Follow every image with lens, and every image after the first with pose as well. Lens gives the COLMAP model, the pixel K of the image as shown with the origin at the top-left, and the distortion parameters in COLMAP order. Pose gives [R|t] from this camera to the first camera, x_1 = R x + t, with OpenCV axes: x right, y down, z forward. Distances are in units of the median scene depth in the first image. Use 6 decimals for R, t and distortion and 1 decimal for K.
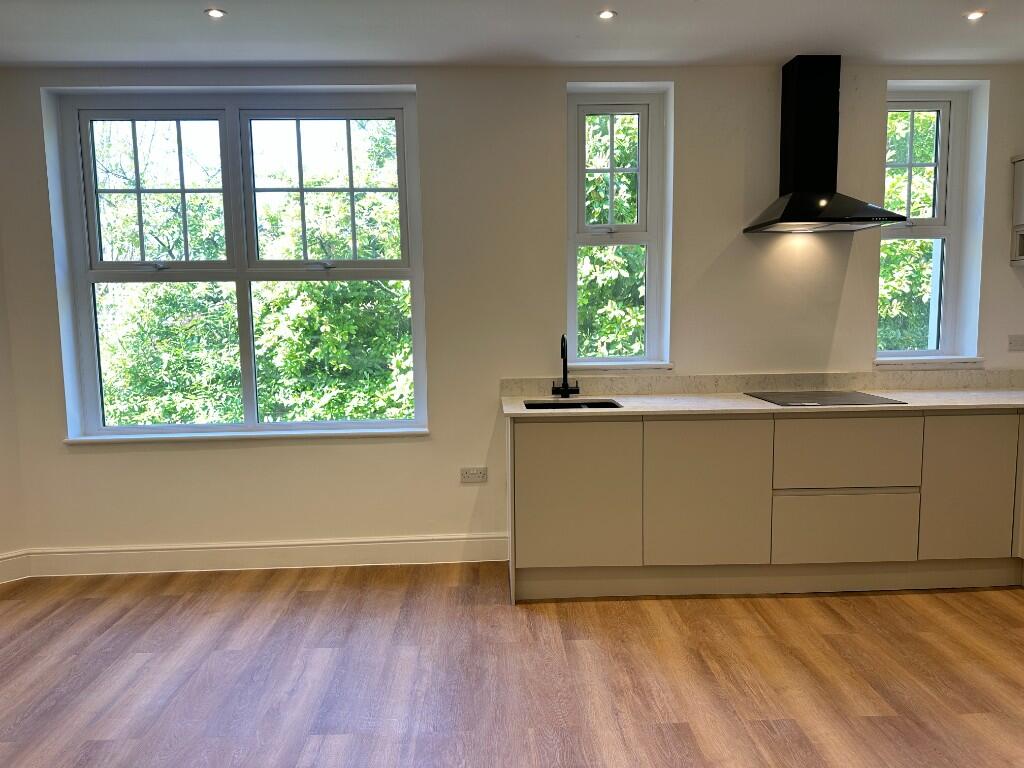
lens RADIAL K [[714.4, 0, 512.0], [0, 714.4, 384.0], [0, 0, 1]] dist [0.075839, -0.116936]
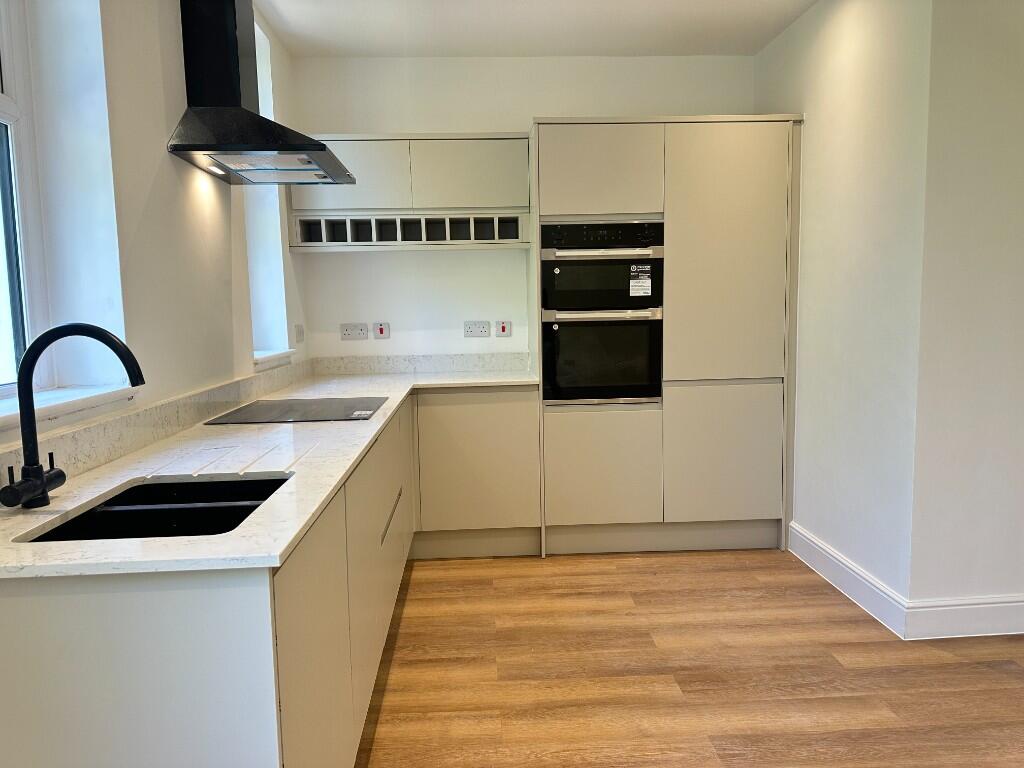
lens RADIAL K [[714.4, 0, 512.0], [0, 714.4, 384.0], [0, 0, 1]] dist [0.075839, -0.116936]
pose [[-0.018154, -0.091430, 0.995646, -0.341909], [0.128896, 0.987286, 0.093012, -0.053862], [-0.991492, 0.130023, -0.006139, 0.927365]]
